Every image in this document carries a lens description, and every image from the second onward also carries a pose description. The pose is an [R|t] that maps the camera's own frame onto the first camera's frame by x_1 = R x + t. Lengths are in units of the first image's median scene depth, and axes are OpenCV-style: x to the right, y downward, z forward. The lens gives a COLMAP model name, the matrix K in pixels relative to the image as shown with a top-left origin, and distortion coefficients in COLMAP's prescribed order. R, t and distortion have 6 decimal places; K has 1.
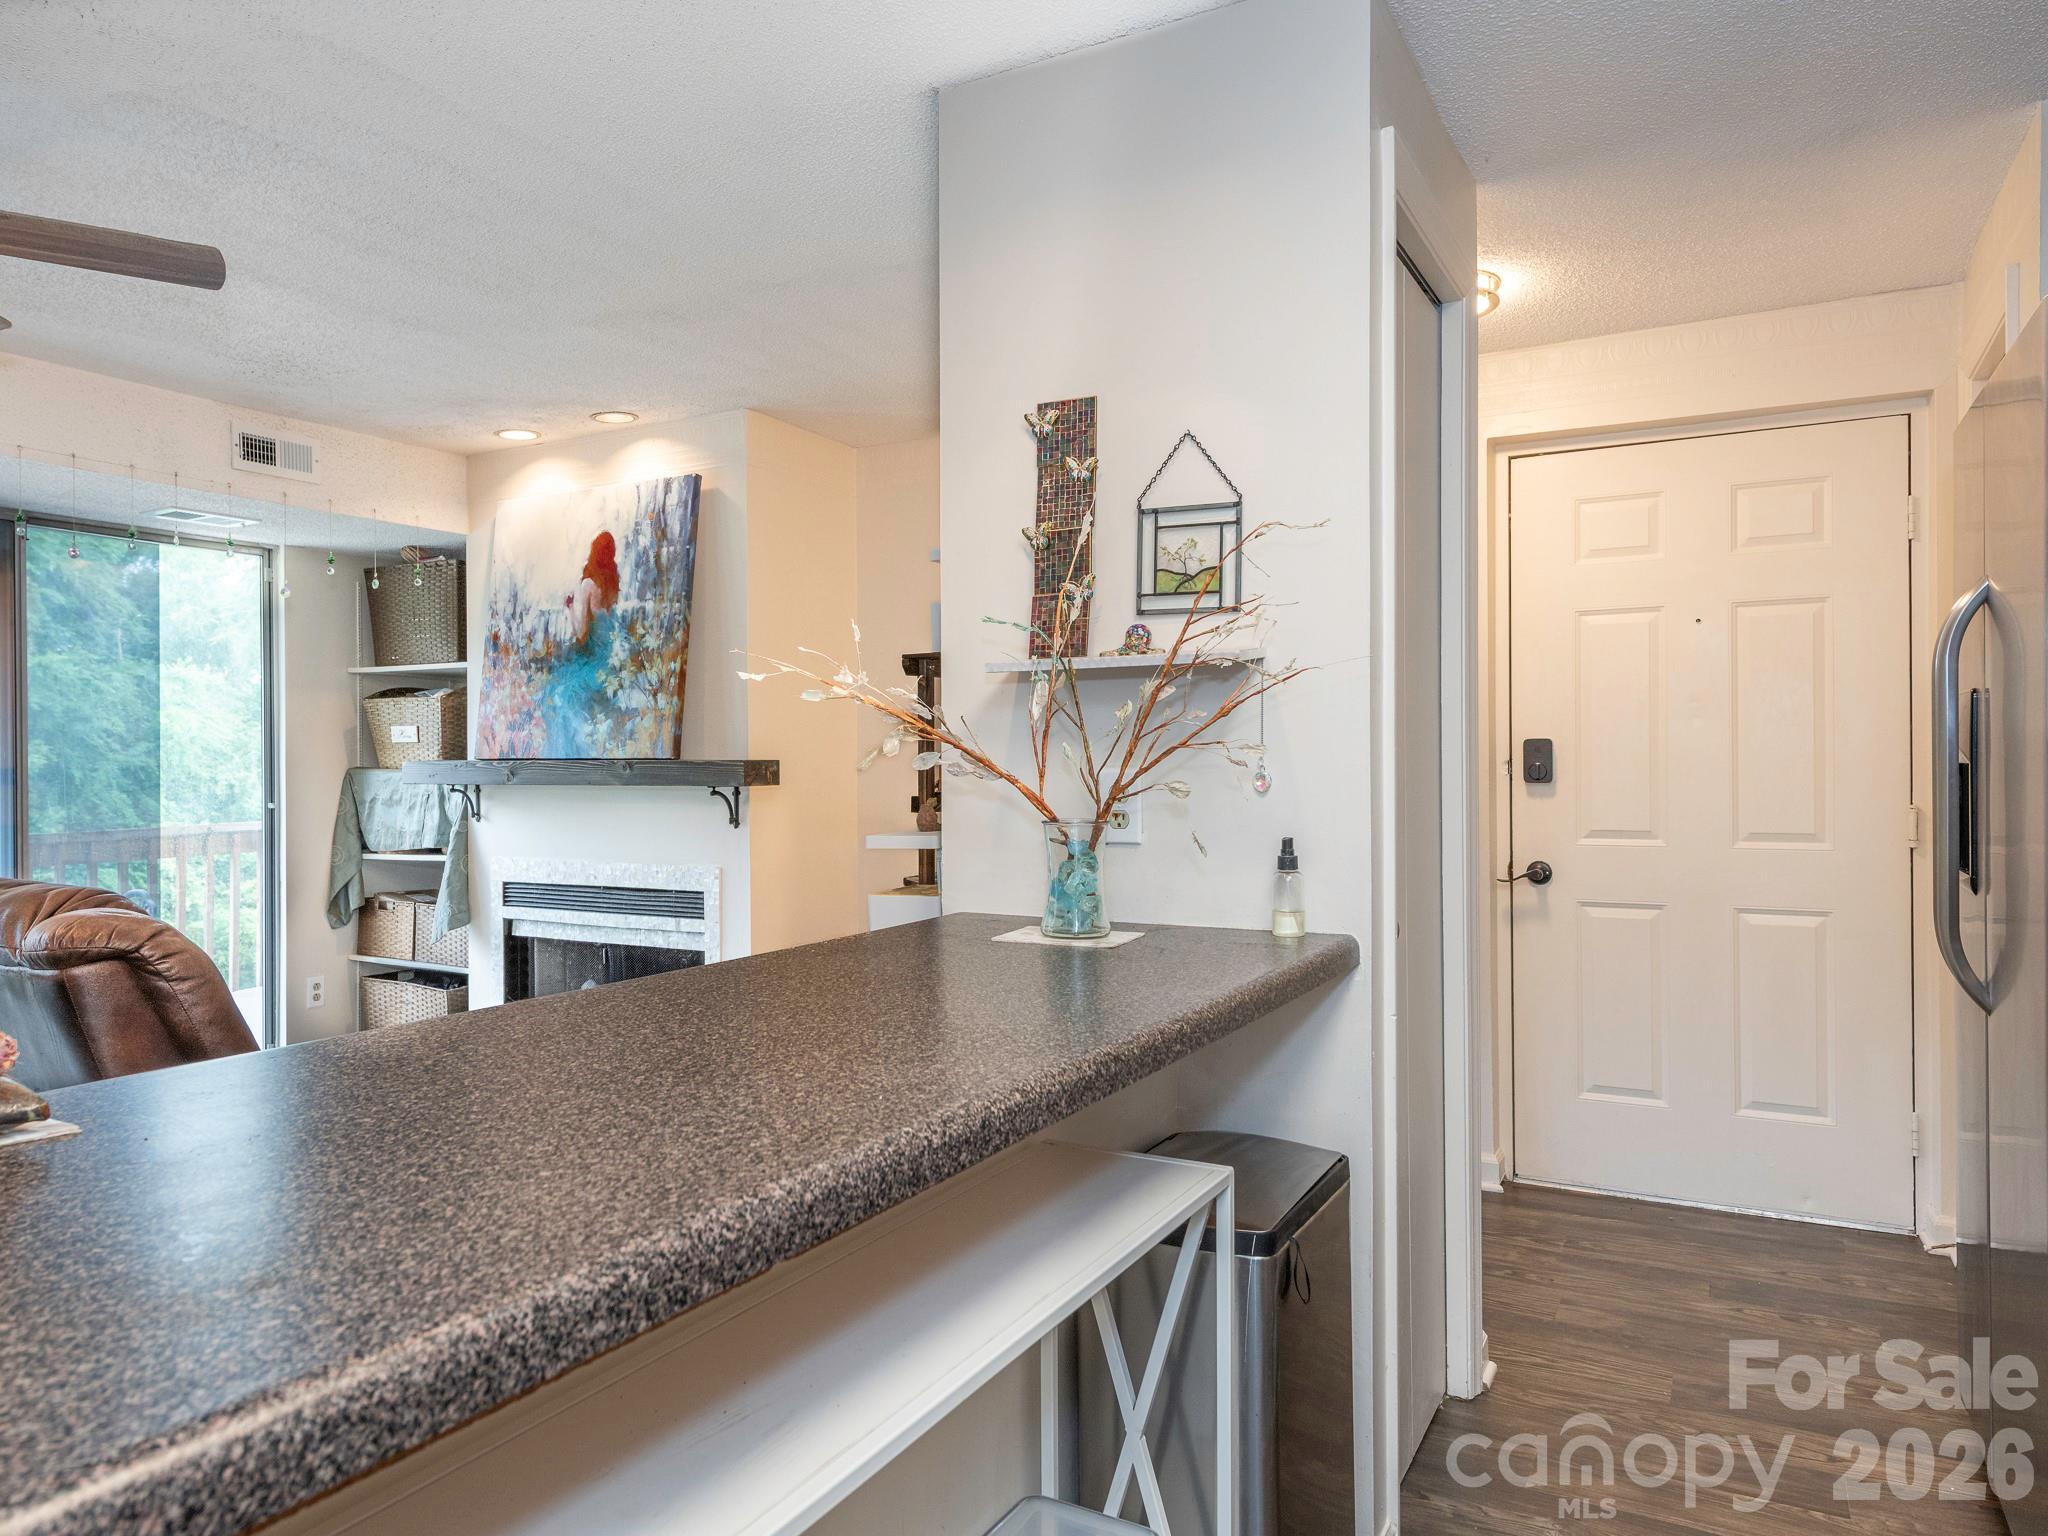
lens RADIAL K [[1370.0, 0, 944.4], [0, 1370.0, 777.2], [0, 0, 1]] dist [0.038523, -0.034959]
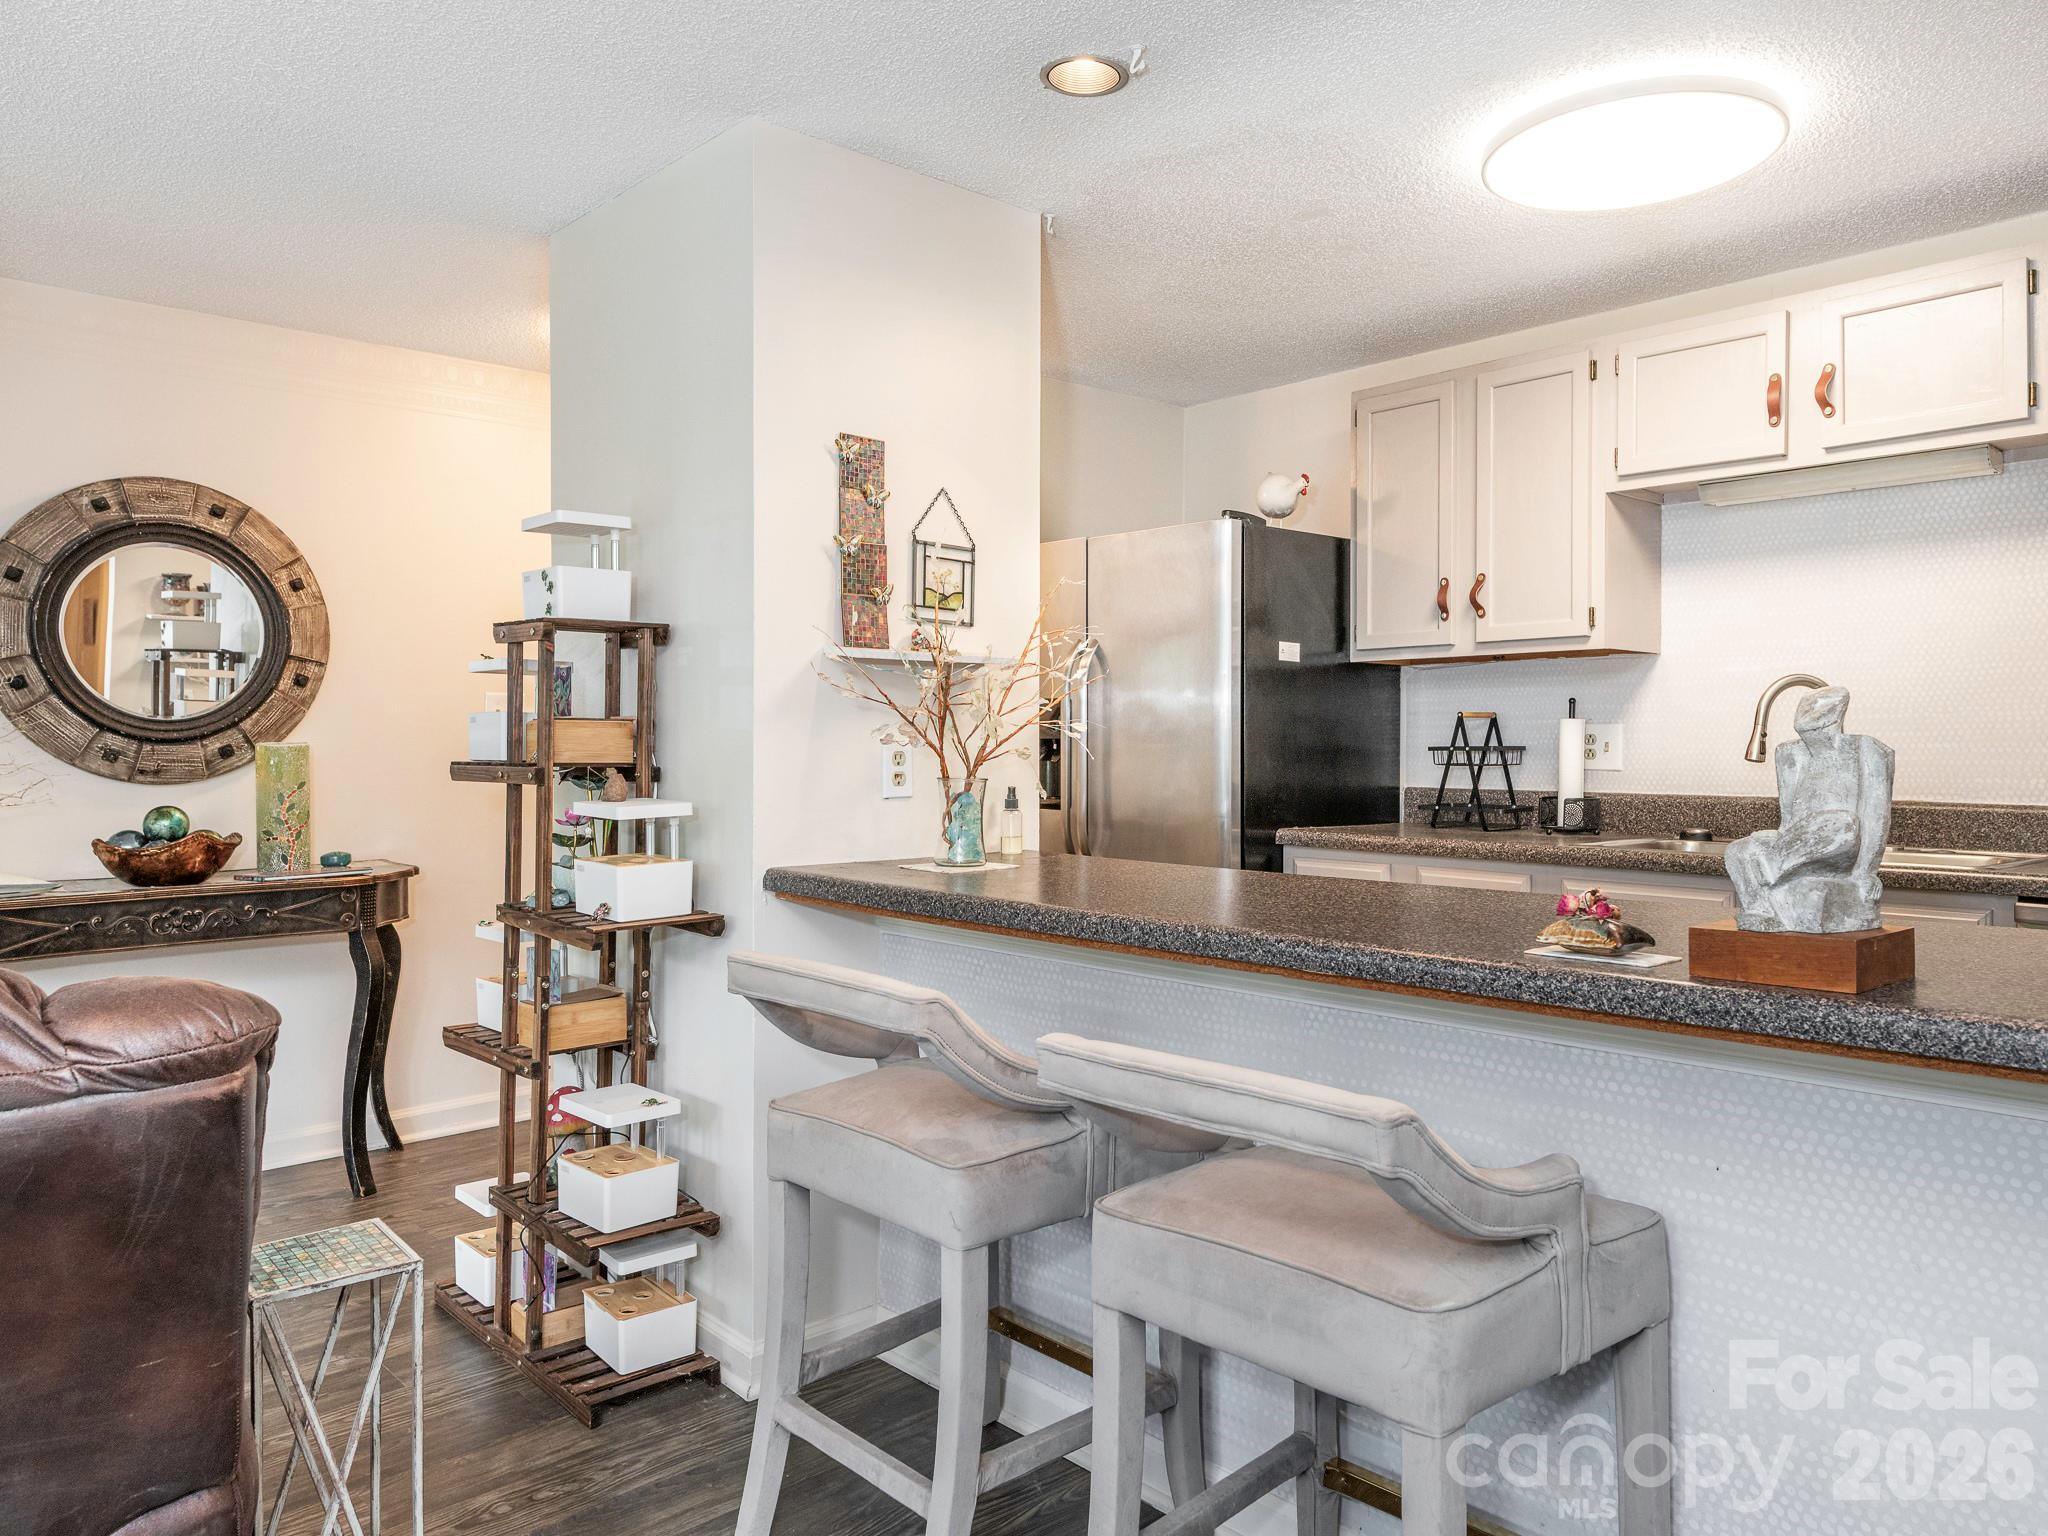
lens RADIAL K [[1370.0, 0, 1060.6], [0, 1370.0, 739.9], [0, 0, 1]] dist [0.038523, -0.034959]
pose [[0.290658, 0.001106, 0.956826, -0.559712], [0.004353, 0.999987, -0.002478, -0.001548], [-0.956817, 0.004885, 0.290649, 0.265232]]
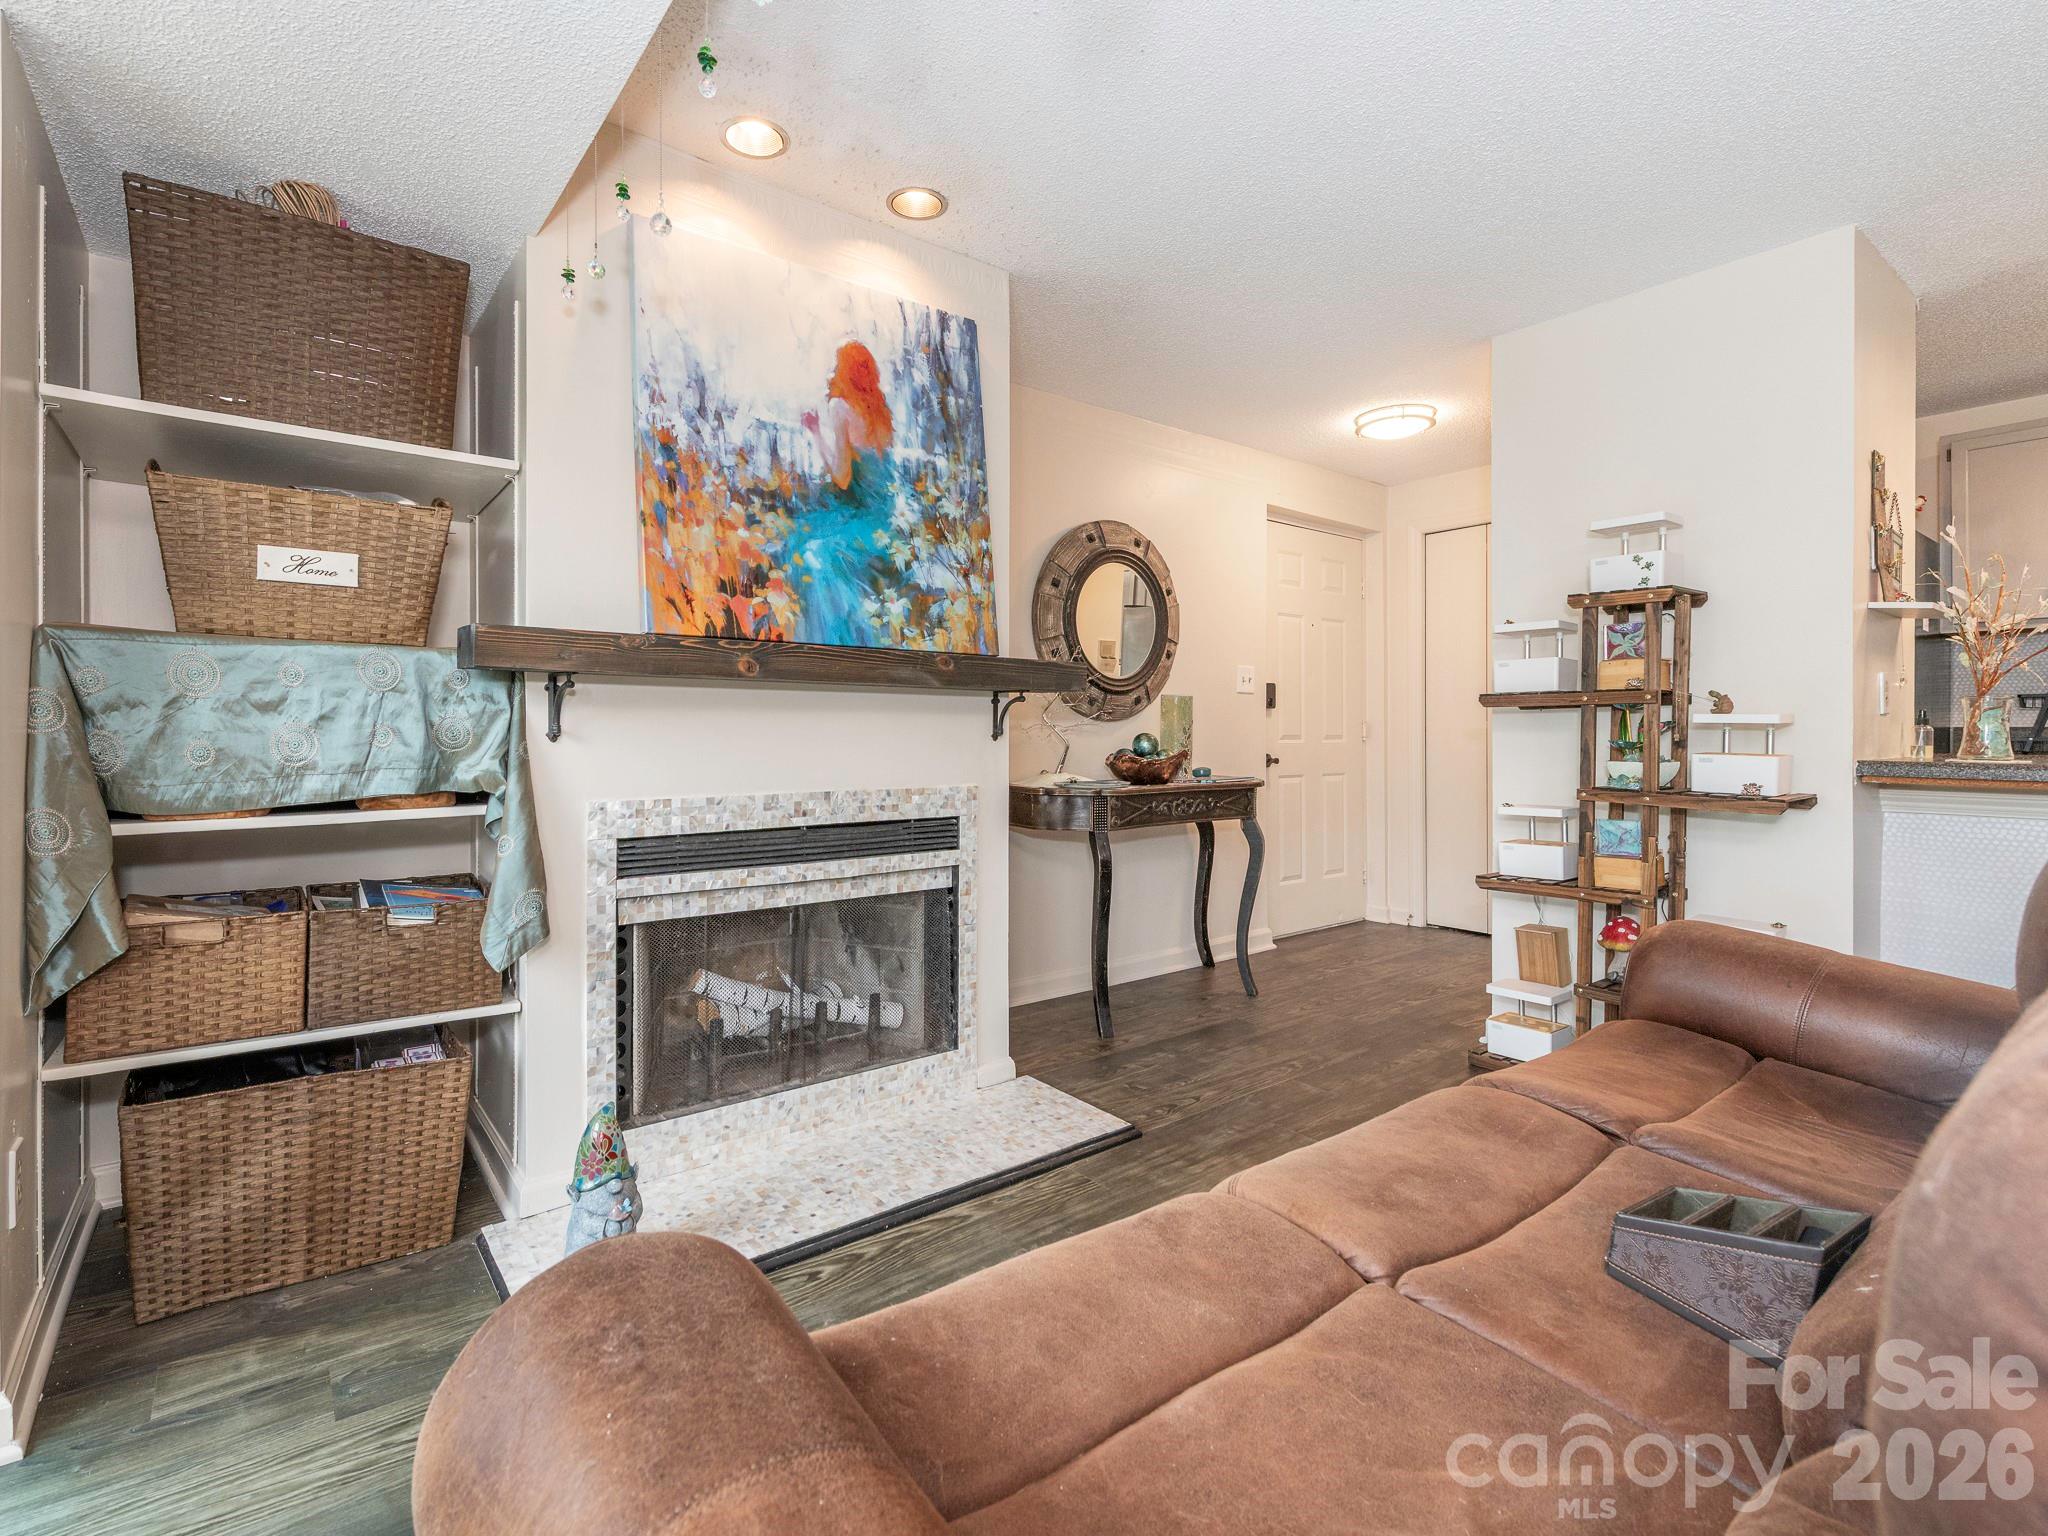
lens RADIAL K [[938.0, 0, 956.7], [0, 938.0, 732.7], [0, 0, 1]] dist [0.016443, -0.004036]
pose [[0.408581, 0.003422, 0.912716, -0.787364], [0.001866, 0.999988, -0.004585, 0.038698], [-0.912720, 0.003576, 0.408569, 0.852829]]
